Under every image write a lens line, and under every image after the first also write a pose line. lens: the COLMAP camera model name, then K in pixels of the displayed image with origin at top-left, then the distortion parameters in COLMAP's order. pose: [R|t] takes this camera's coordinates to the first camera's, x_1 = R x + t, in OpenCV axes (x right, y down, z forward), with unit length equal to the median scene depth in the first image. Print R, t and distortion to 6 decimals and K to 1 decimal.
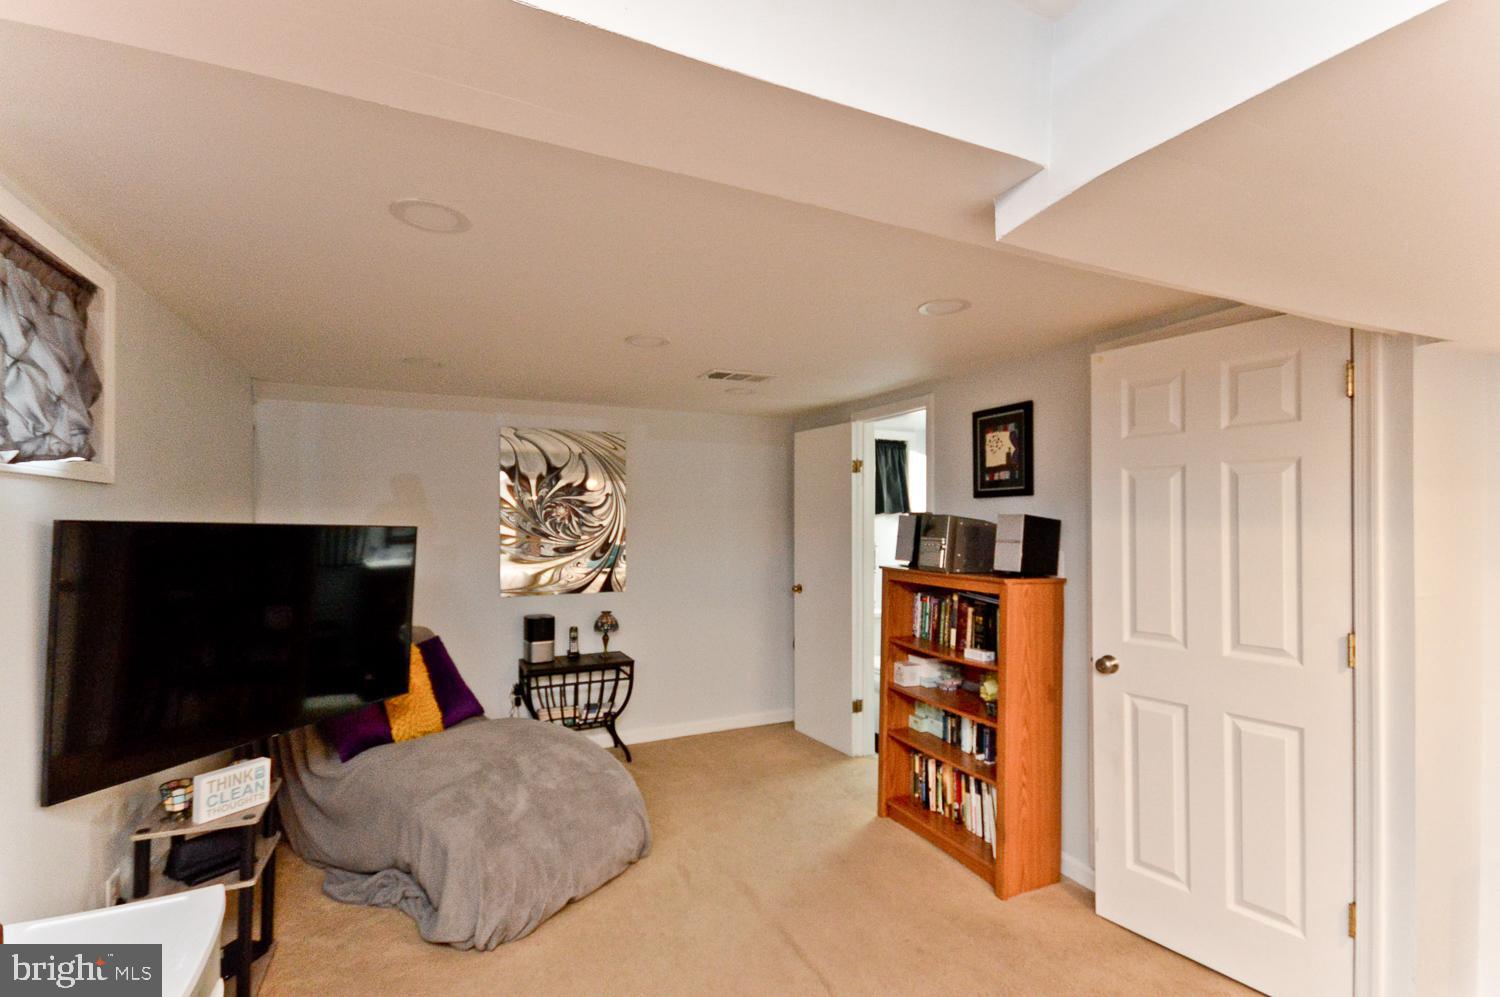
lens RADIAL K [[681.0, 0, 745.5], [0, 681.0, 505.2], [0, 0, 1]] dist [0.020396, -0.008086]
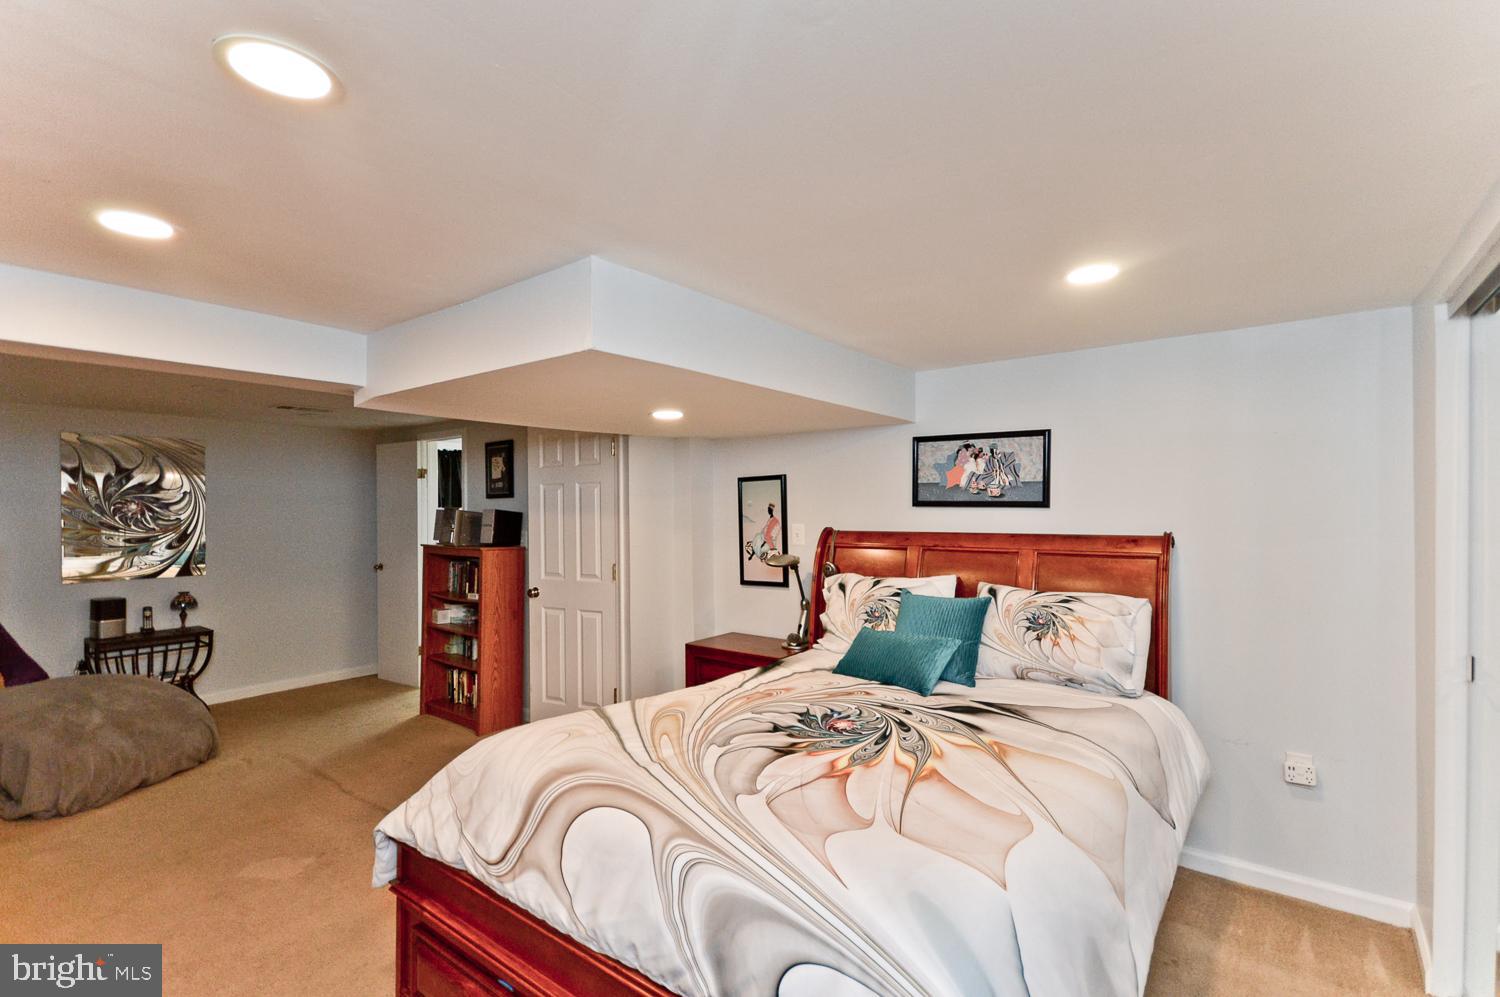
lens RADIAL K [[681.0, 0, 763.2], [0, 681.0, 500.7], [0, 0, 1]] dist [0.020396, -0.008086]
pose [[0.887452, 0.000030, 0.460899, 0.159092], [-0.004107, 0.999961, 0.007842, -0.018001], [-0.460881, -0.008852, 0.887418, -0.600641]]
